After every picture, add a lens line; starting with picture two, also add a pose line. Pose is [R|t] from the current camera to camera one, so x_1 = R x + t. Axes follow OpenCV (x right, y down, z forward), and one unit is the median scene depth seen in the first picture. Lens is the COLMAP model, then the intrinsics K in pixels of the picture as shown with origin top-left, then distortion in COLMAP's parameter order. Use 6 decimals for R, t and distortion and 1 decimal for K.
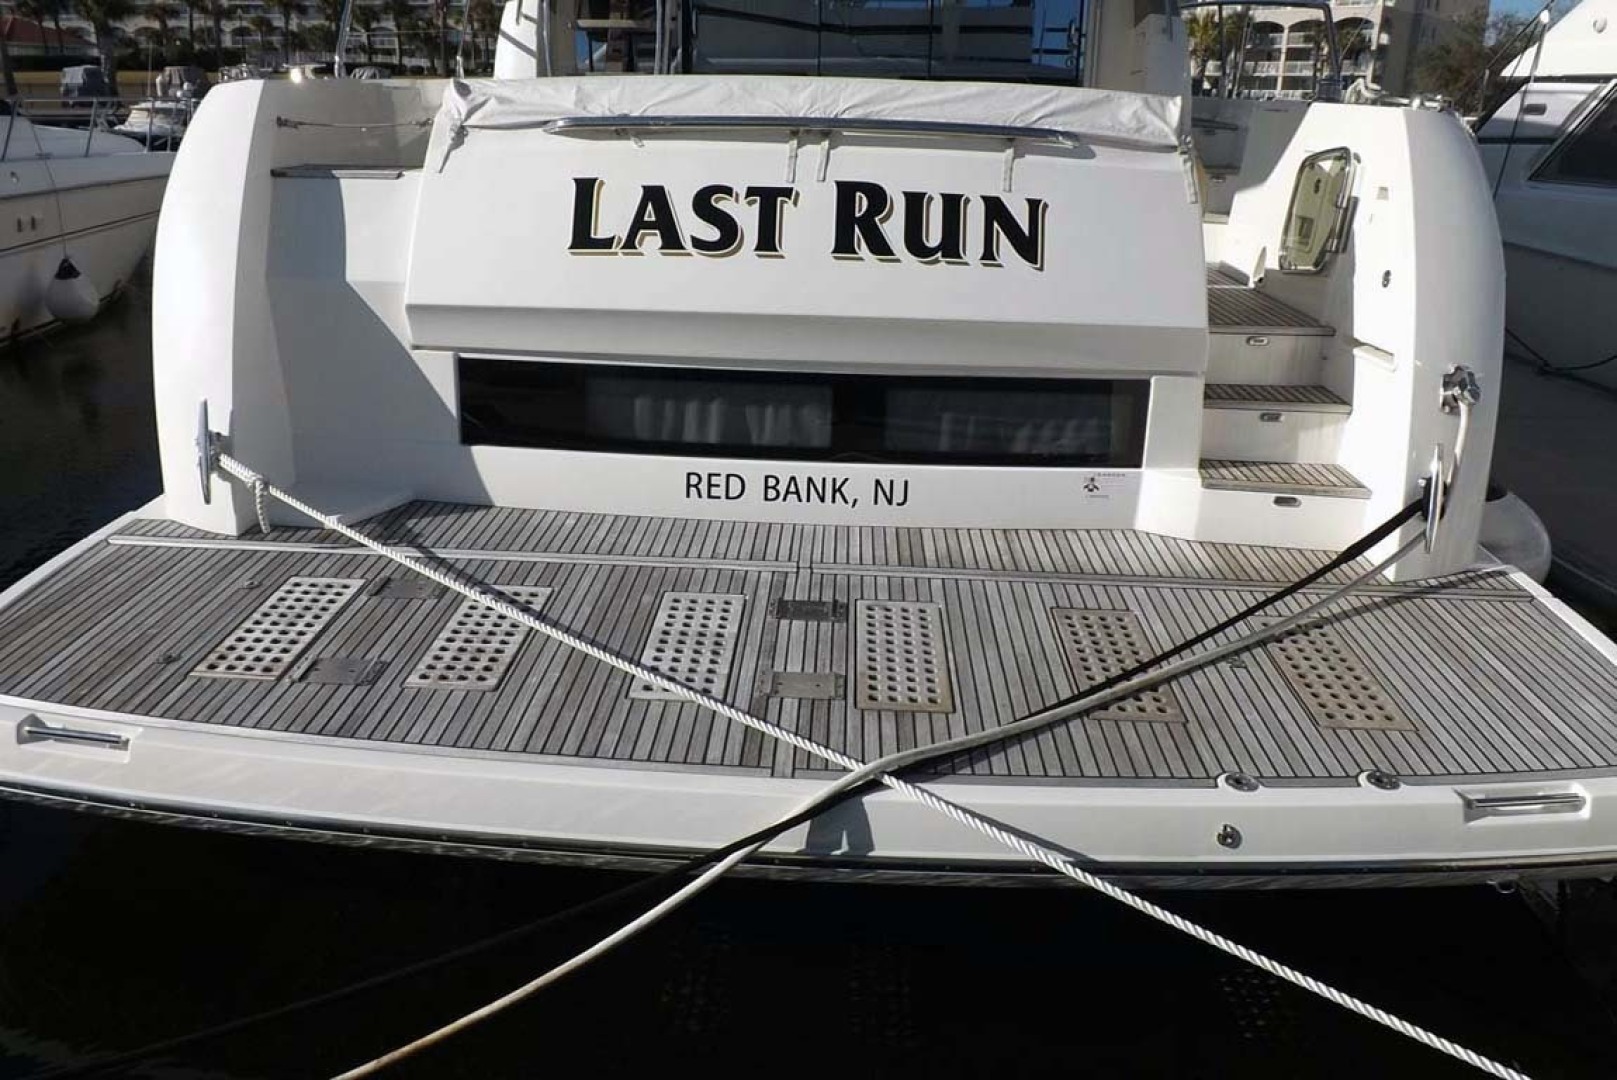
lens RADIAL K [[1156.0, 0, 808.5], [0, 1156.0, 540.0], [0, 0, 1]] dist [-0.032310, -0.000764]
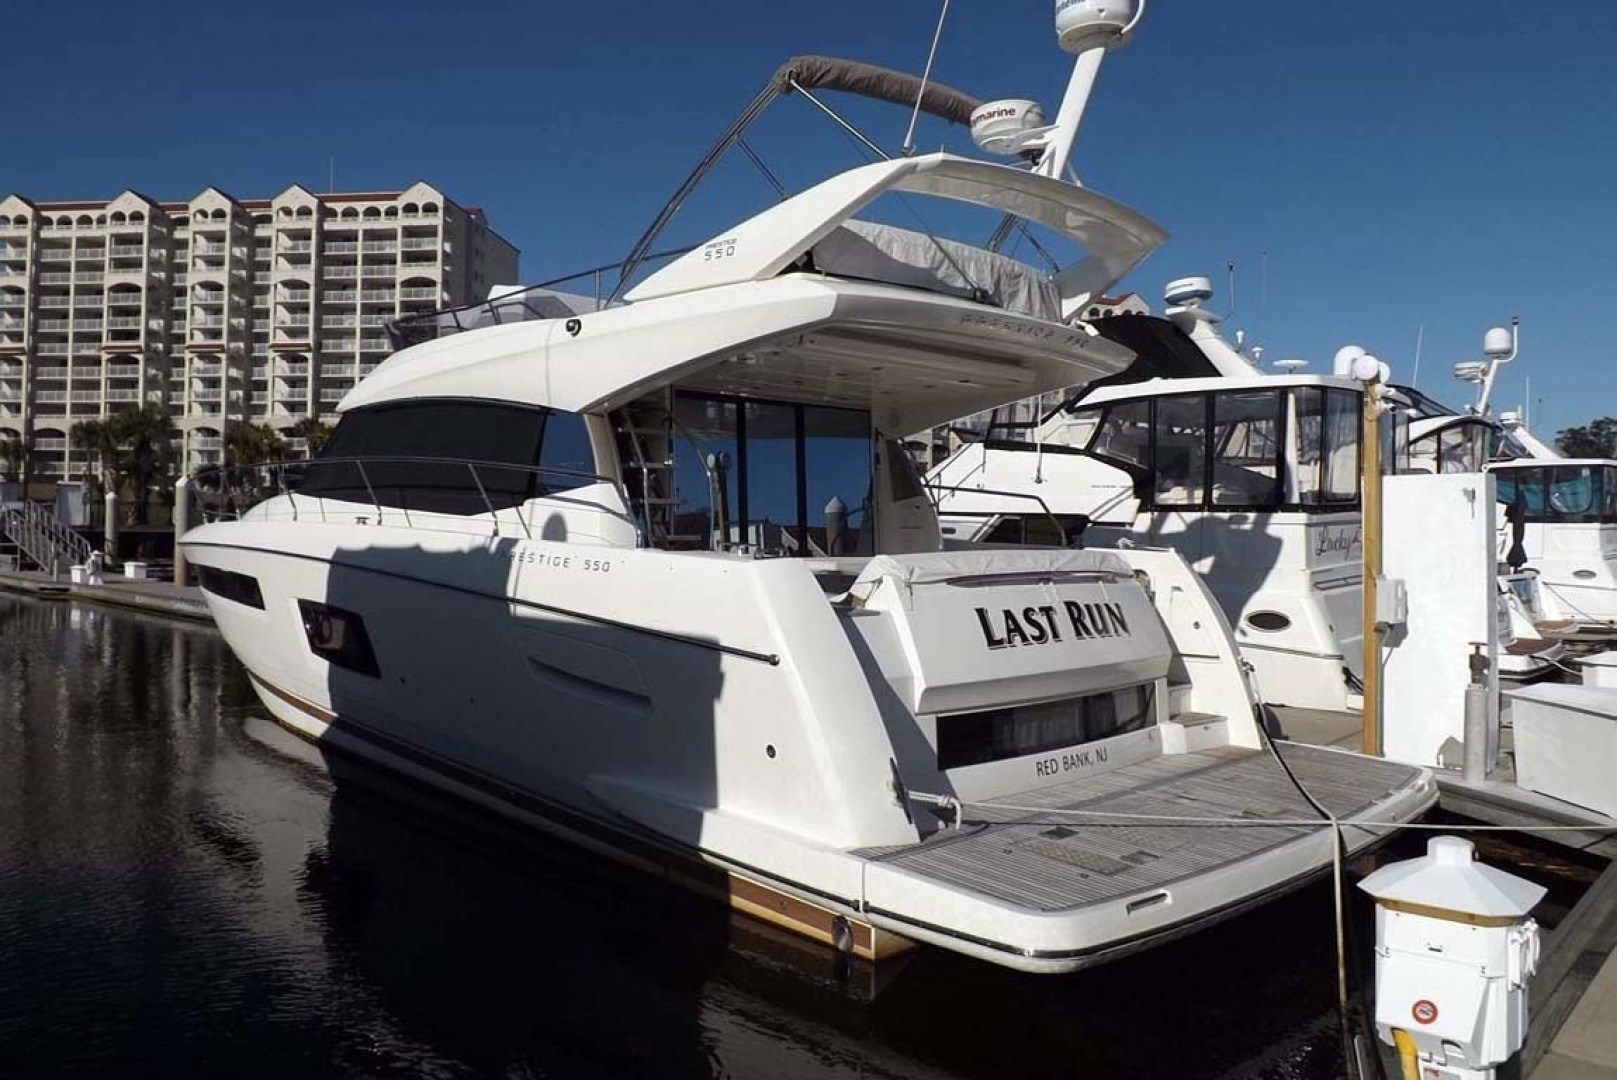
lens RADIAL K [[1156.0, 0, 808.5], [0, 1156.0, 540.0], [0, 0, 1]] dist [-0.032310, -0.000764]
pose [[0.708663, -0.027565, 0.705008, -1.684890], [0.251427, 0.943503, -0.215841, -0.091477], [-0.659227, 0.330216, 0.675556, -0.092523]]
